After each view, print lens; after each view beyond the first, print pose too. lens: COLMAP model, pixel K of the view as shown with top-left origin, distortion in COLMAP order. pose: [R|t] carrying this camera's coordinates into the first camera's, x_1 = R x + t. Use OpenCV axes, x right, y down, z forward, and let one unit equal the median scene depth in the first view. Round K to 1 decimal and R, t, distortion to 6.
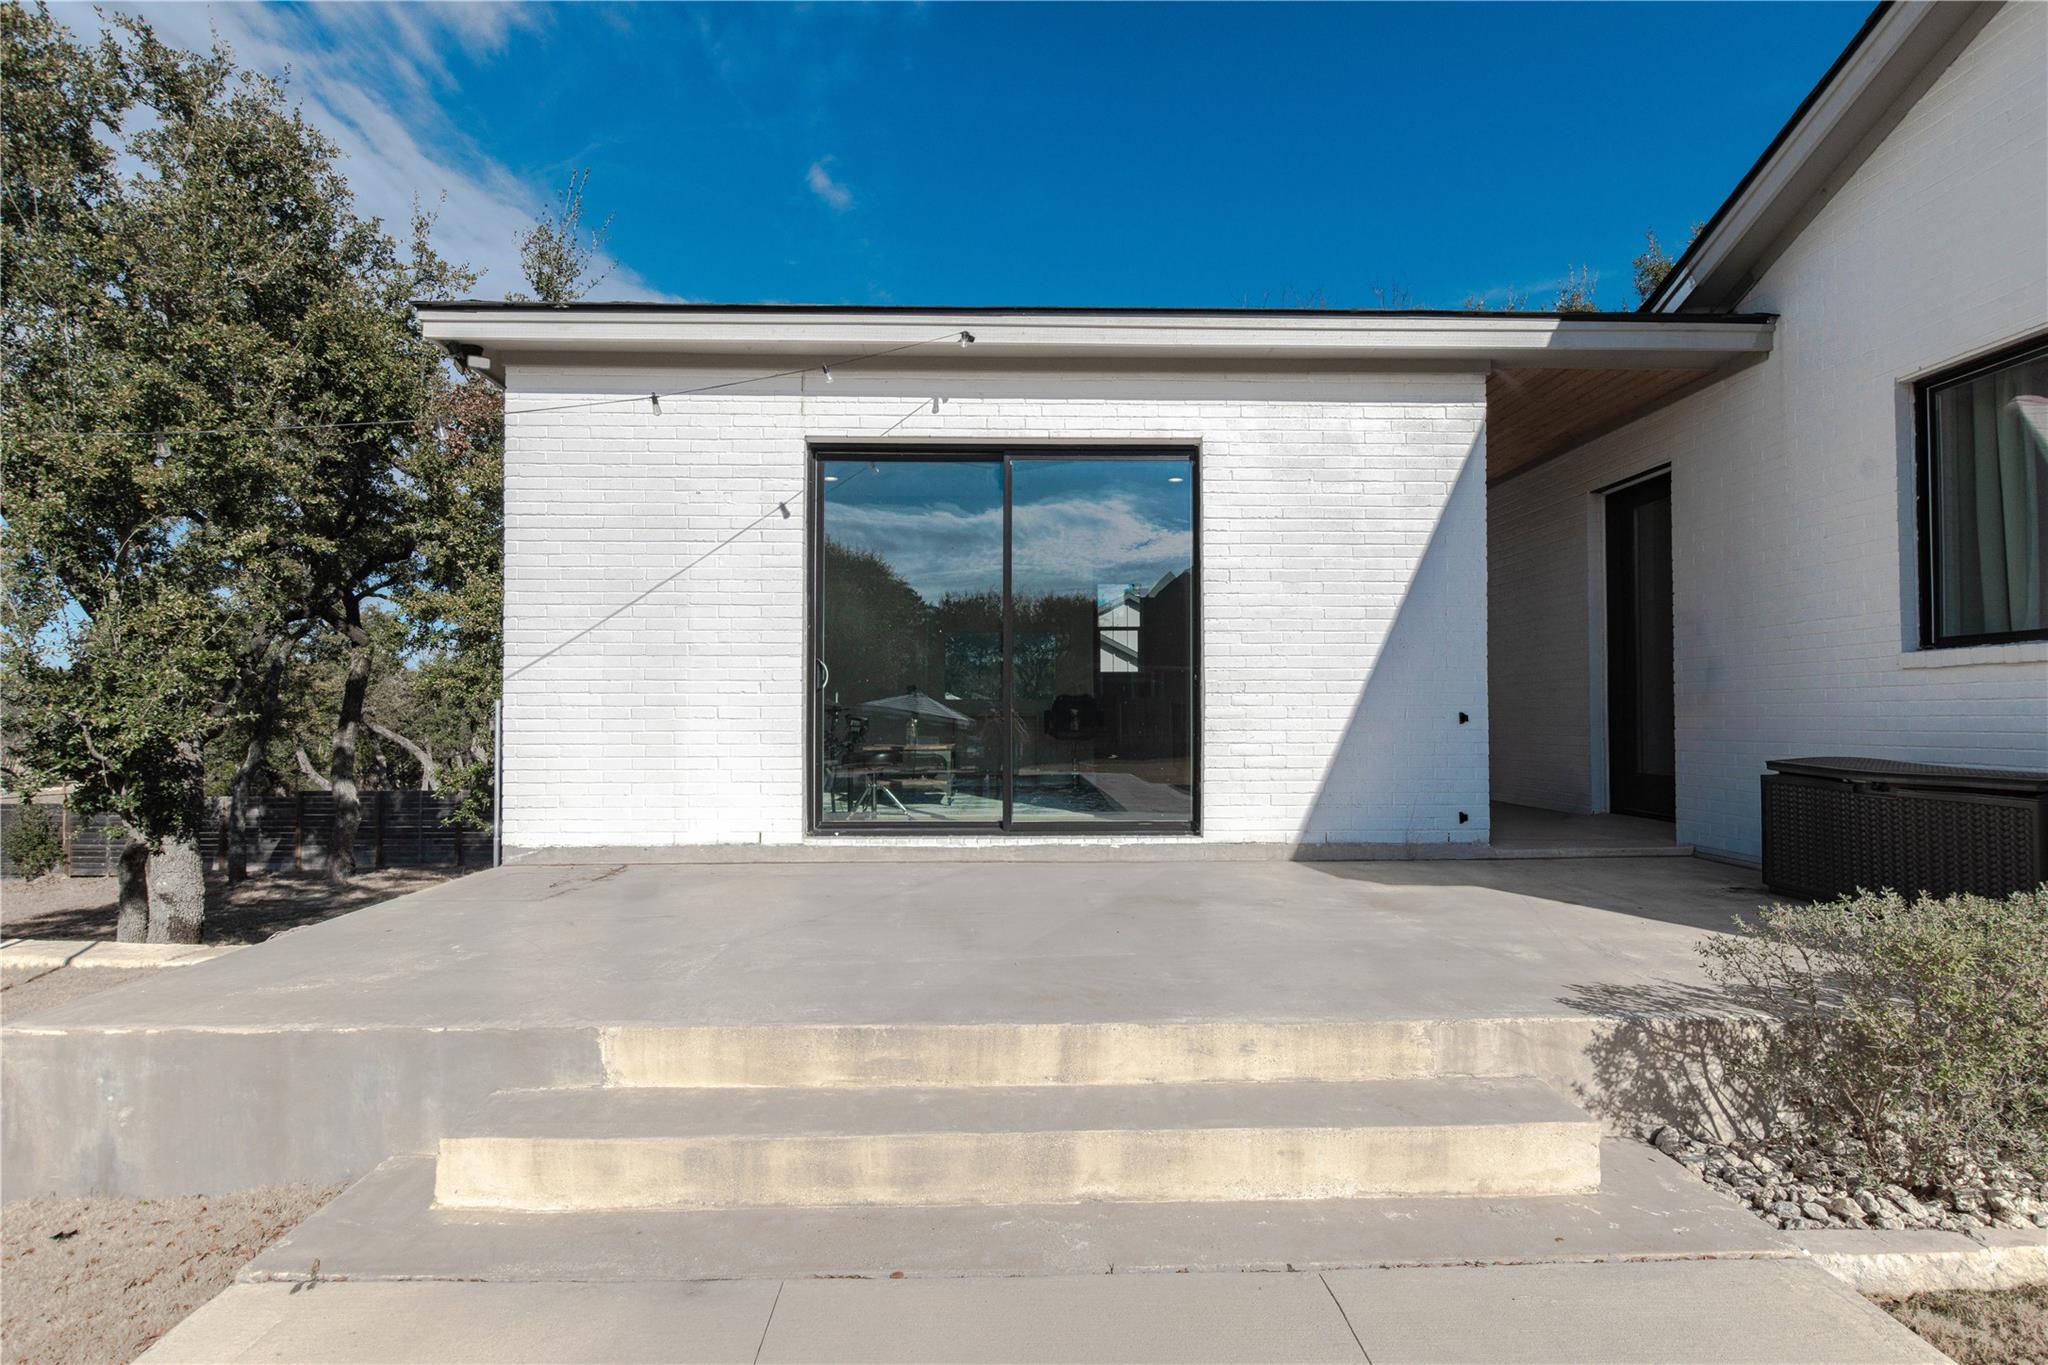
lens RADIAL K [[1058.2, 0, 1024.0], [0, 1058.2, 682.5], [0, 0, 1]] dist [-0.001088, -0.000009]
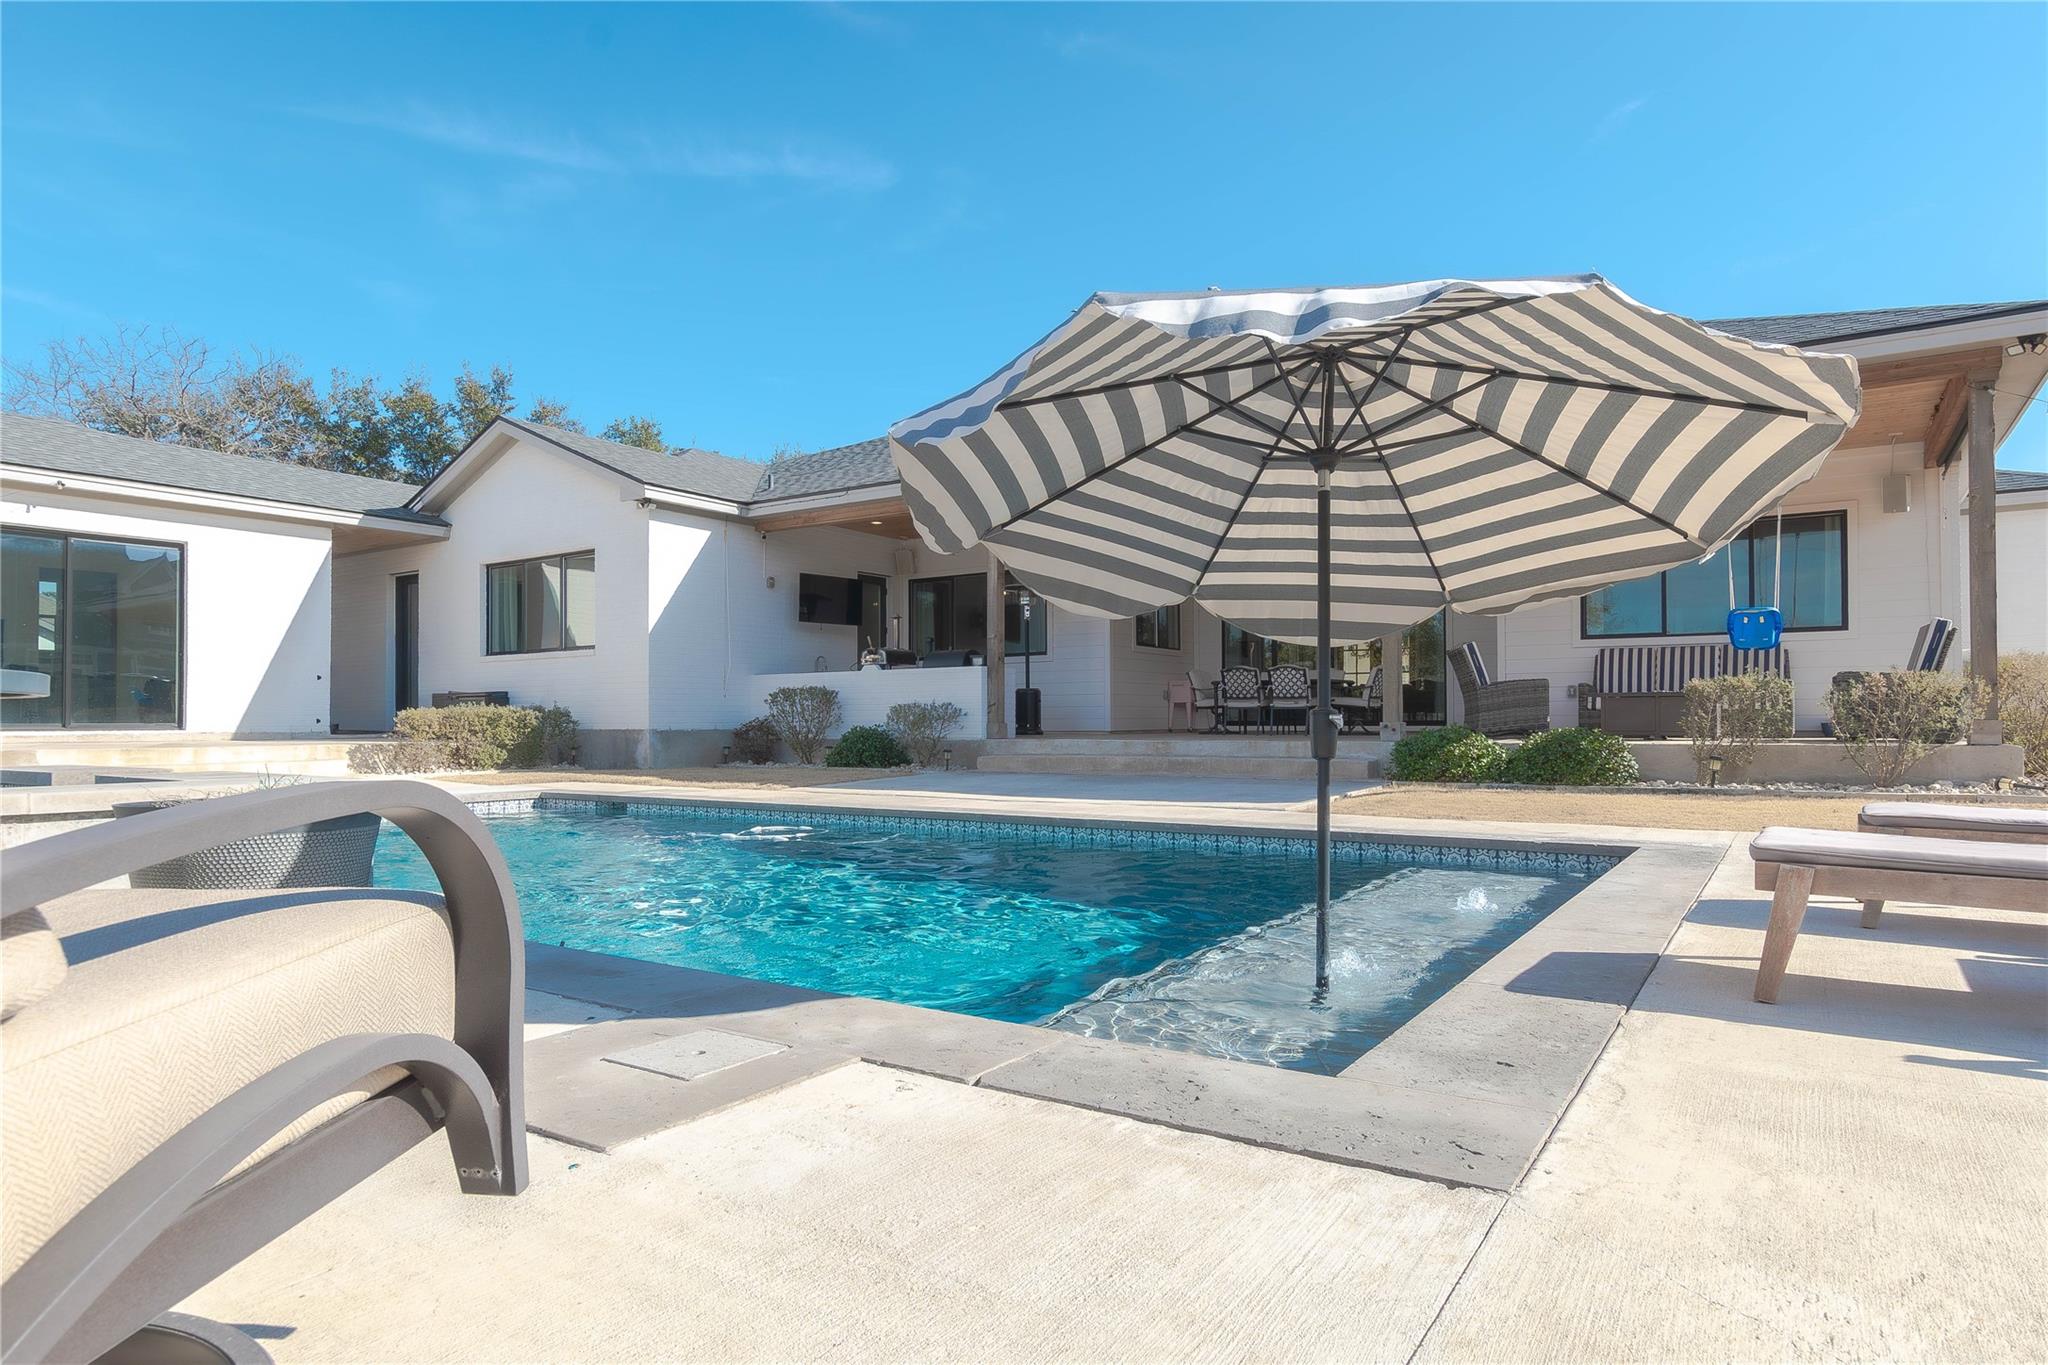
lens RADIAL K [[1150.2, 0, 1063.8], [0, 1150.2, 686.2], [0, 0, 1]] dist [-0.017439, 0.000042]
pose [[0.570206, 0.016780, 0.821330, -0.721683], [-0.023554, 0.999714, -0.004072, 0.029237], [-0.821164, -0.017024, 0.570438, -1.807048]]
